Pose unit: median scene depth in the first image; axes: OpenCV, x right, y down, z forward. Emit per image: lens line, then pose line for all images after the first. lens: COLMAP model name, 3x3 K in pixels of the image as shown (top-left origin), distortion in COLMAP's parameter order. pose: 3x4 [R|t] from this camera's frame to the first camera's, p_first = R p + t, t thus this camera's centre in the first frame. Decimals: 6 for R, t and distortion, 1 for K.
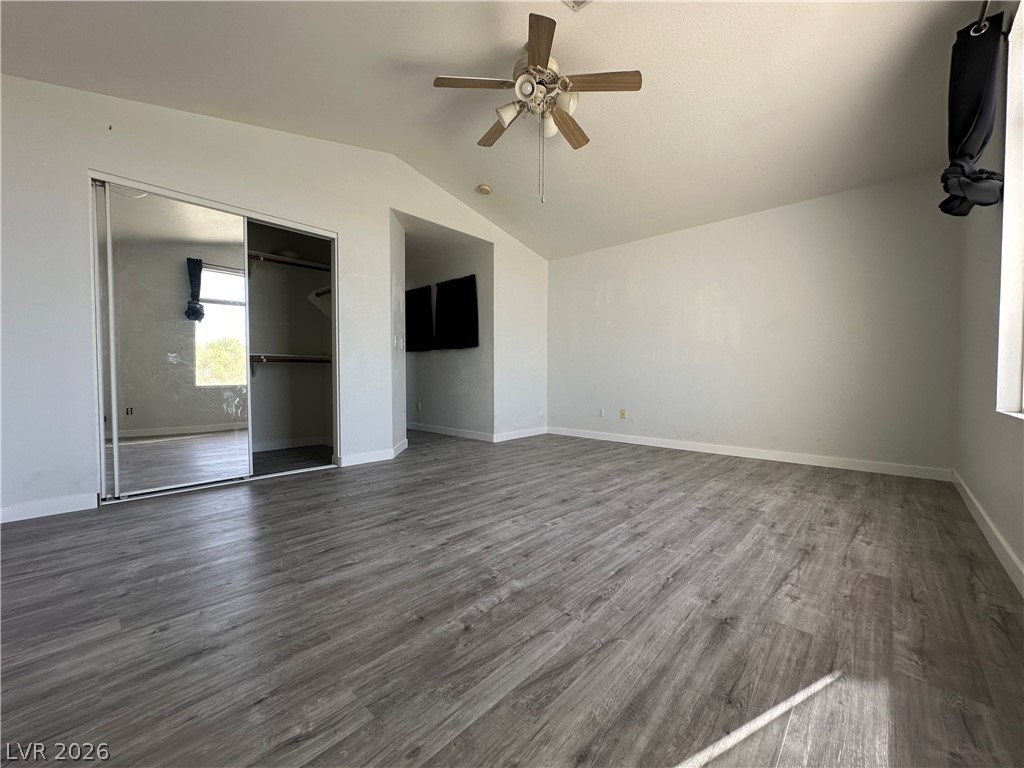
lens RADIAL K [[408.8, 0, 509.8], [0, 408.8, 386.6], [0, 0, 1]] dist [-0.005290, 0.001279]
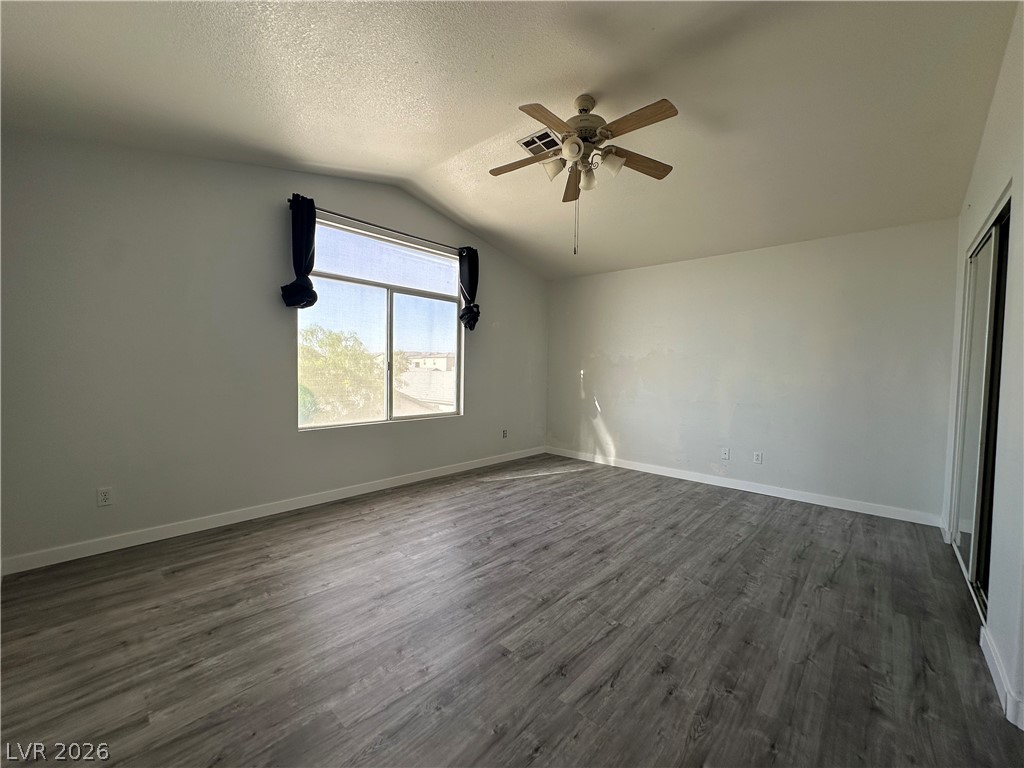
lens RADIAL K [[408.8, 0, 512.1], [0, 408.8, 384.7], [0, 0, 1]] dist [-0.005290, 0.001279]
pose [[-0.999797, -0.018141, -0.008752, 0.295742], [-0.018690, 0.997553, 0.067363, -0.249174], [0.007508, 0.067512, -0.997690, 2.520392]]
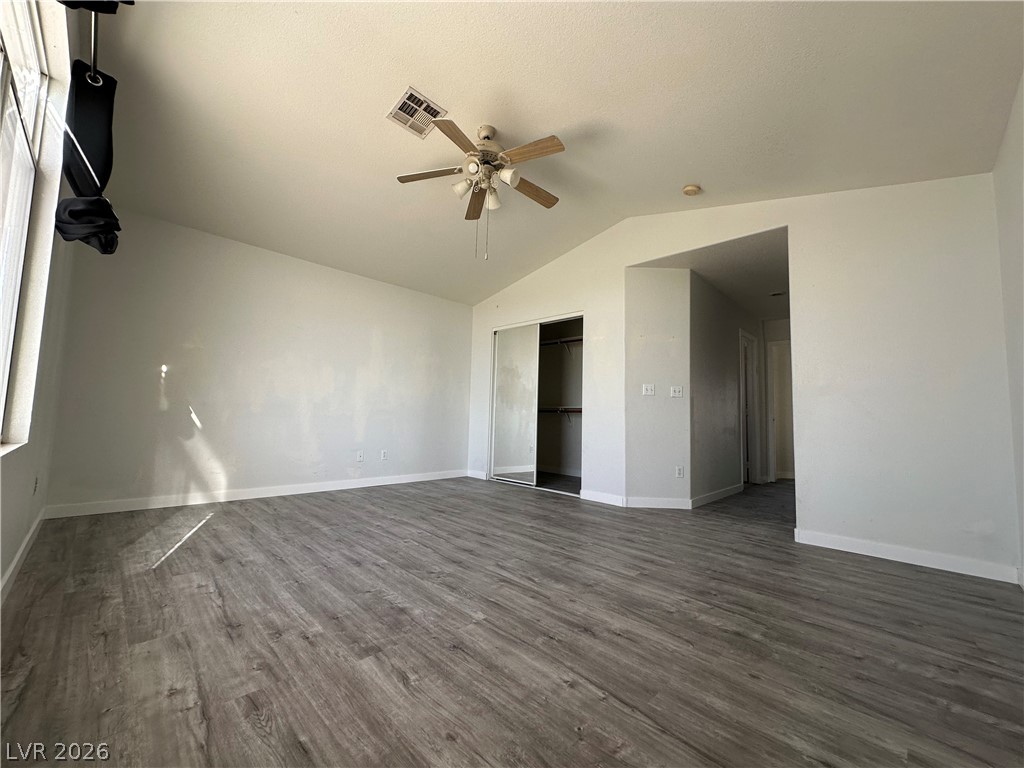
lens RADIAL K [[408.8, 0, 511.9], [0, 408.8, 385.6], [0, 0, 1]] dist [-0.005290, 0.001279]
pose [[-0.031418, -0.079799, -0.996316, 1.412572], [-0.059576, 0.995185, -0.077830, -0.048948], [0.997729, 0.056912, -0.036021, 1.407889]]
